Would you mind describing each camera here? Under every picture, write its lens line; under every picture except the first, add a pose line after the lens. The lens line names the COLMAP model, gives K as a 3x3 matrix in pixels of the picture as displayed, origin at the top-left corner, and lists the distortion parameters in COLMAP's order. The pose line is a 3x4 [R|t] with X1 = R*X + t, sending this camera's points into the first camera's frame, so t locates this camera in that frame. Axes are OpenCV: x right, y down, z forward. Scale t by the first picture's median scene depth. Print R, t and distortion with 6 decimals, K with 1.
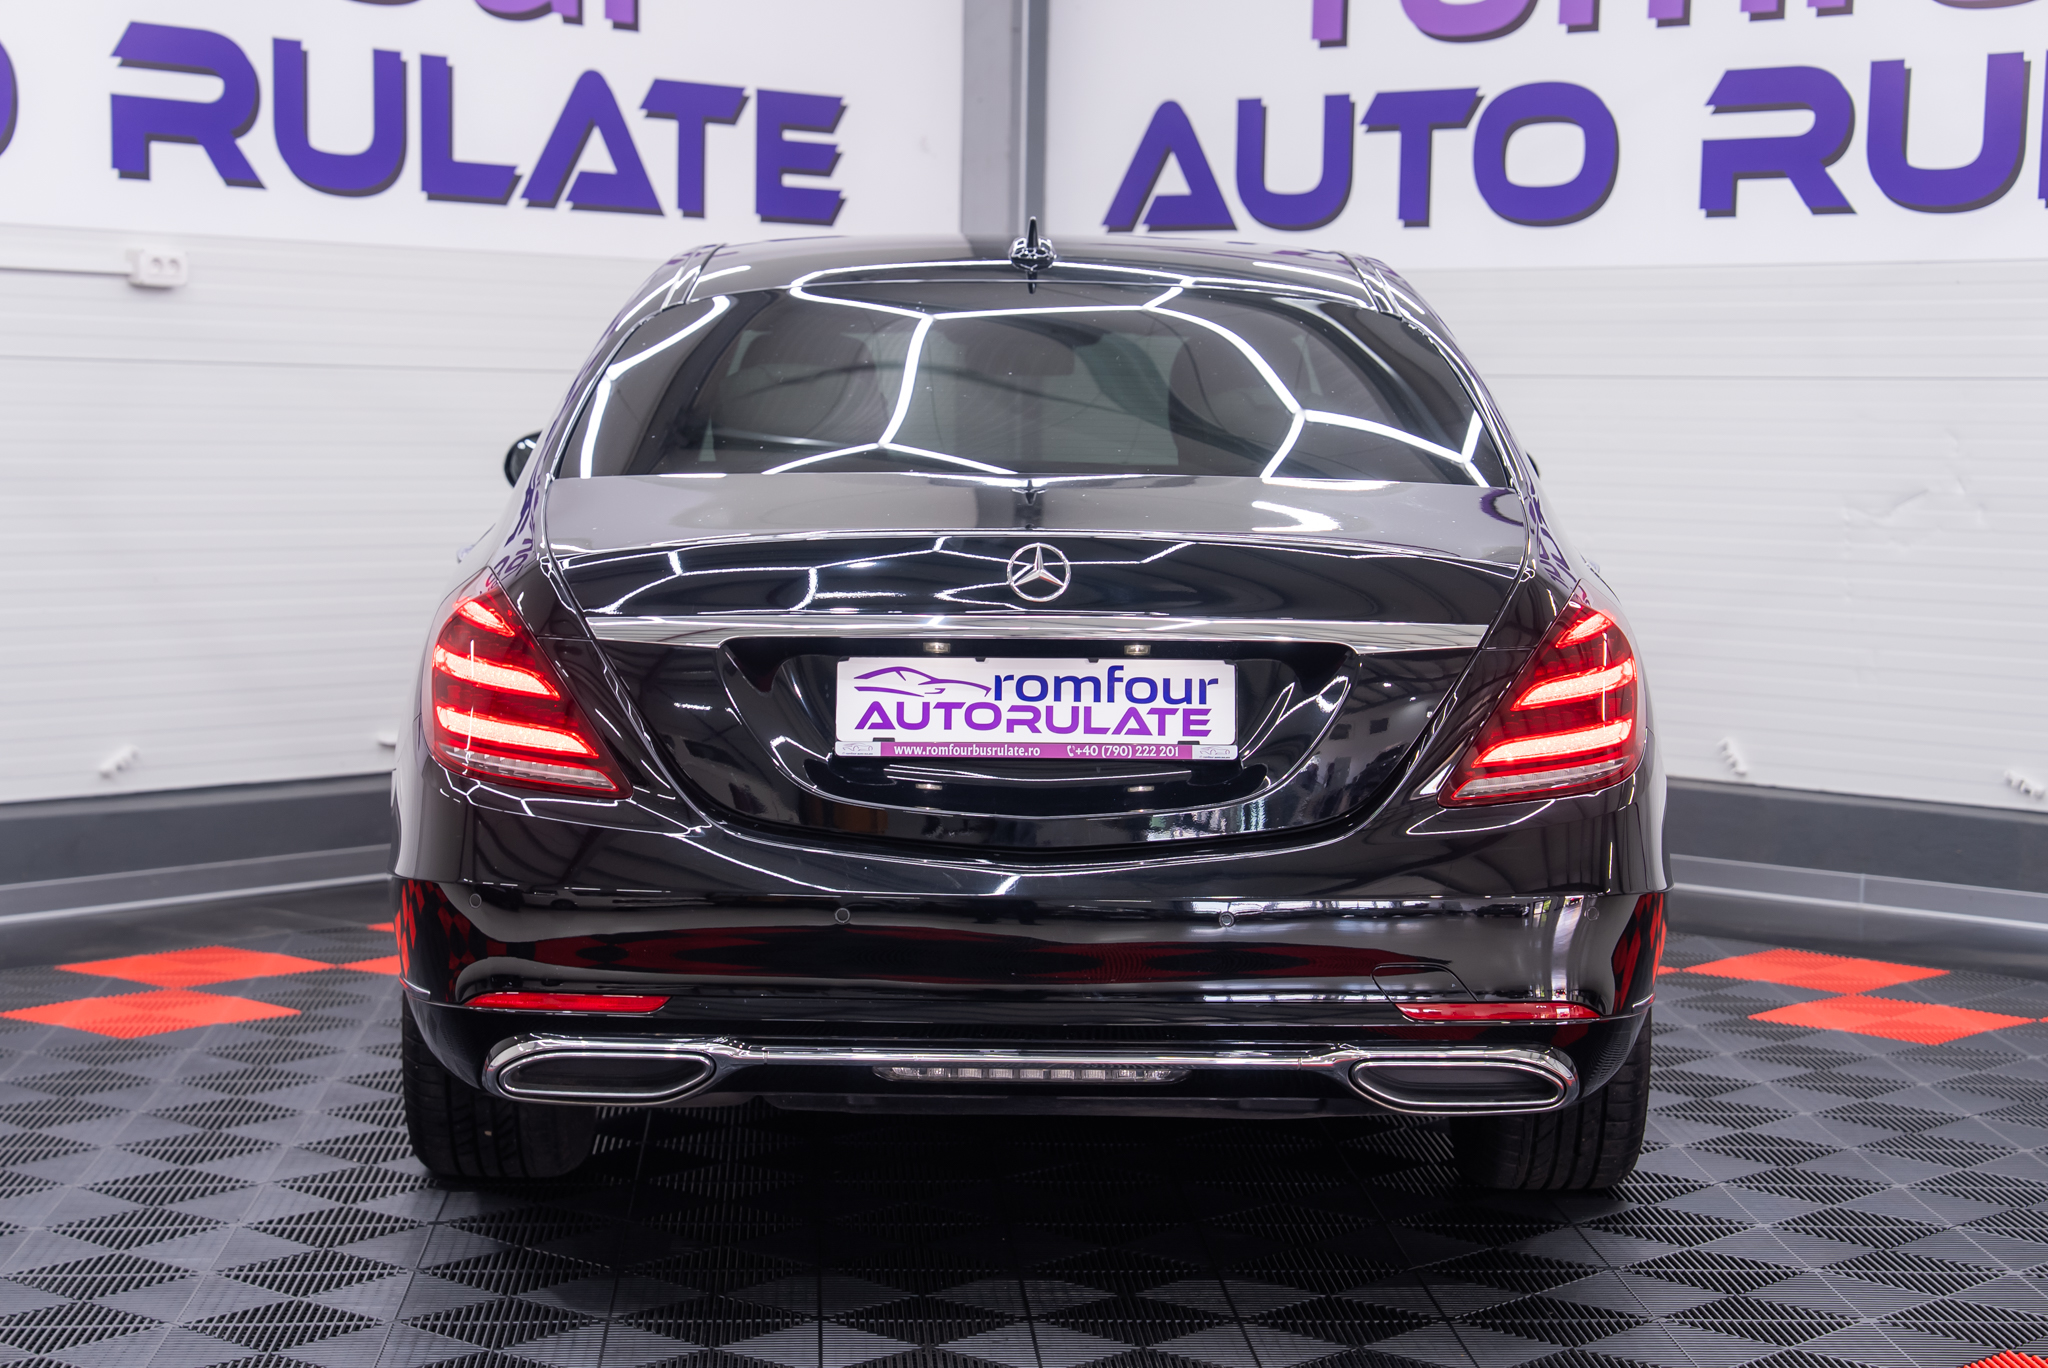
lens RADIAL K [[4025.1, 0, 1026.8], [0, 4025.1, 694.4], [0, 0, 1]] dist [0.549658, 0.000000]
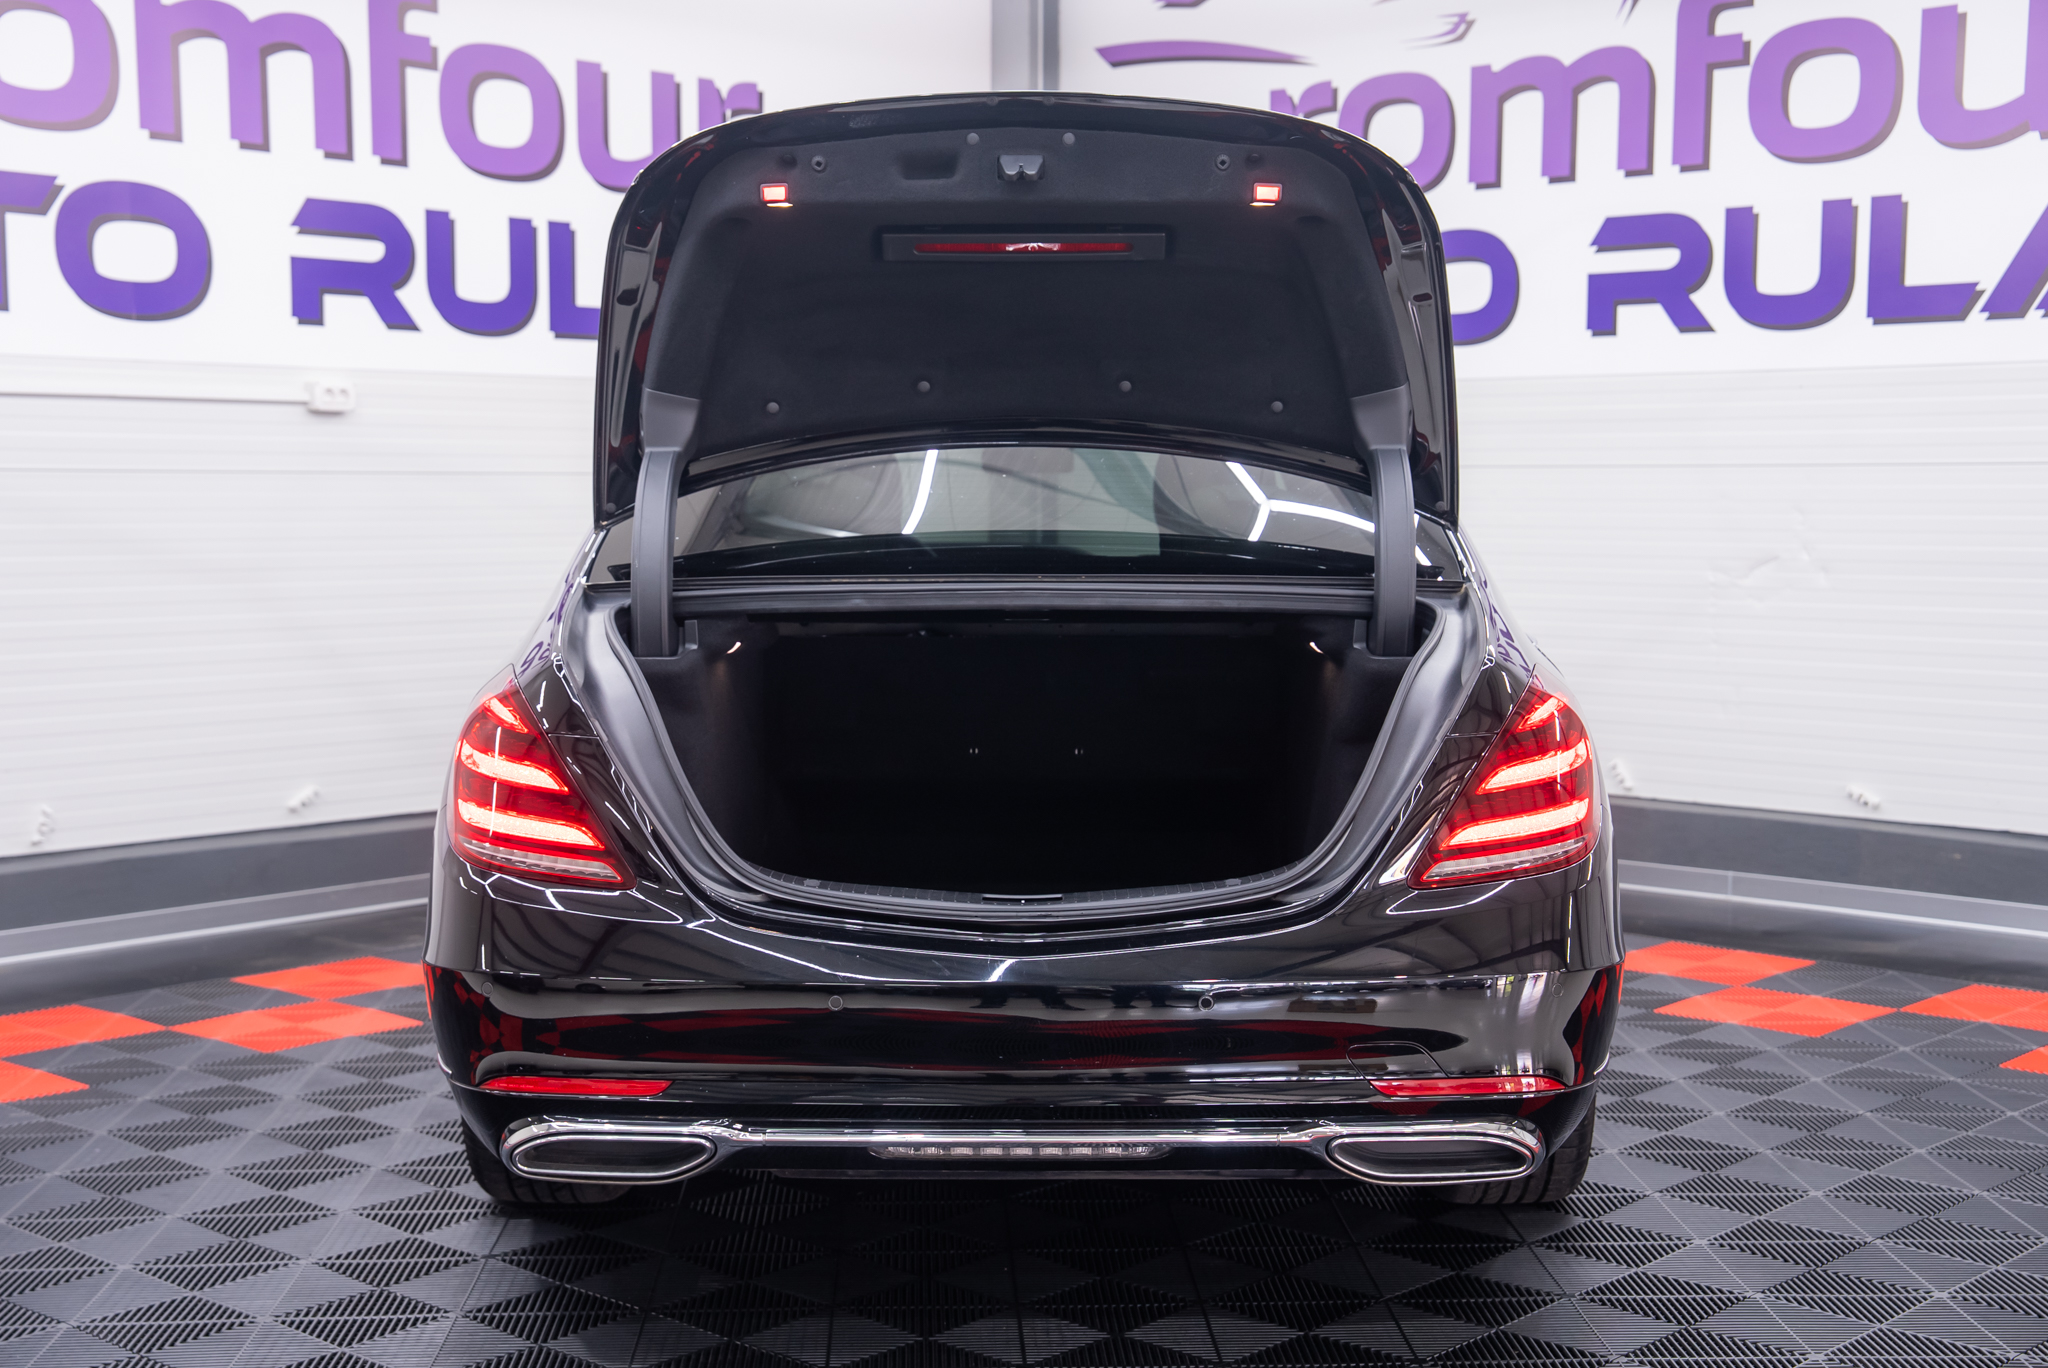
lens RADIAL K [[2824.2, 0, 1023.4], [0, 2824.2, 685.8], [0, 0, 1]] dist [0.309126, 0.000000]
pose [[0.999780, -0.012806, -0.016611, 0.008772], [0.012795, 0.999918, -0.000793, -0.013881], [0.016620, 0.000580, 0.999862, 0.149653]]
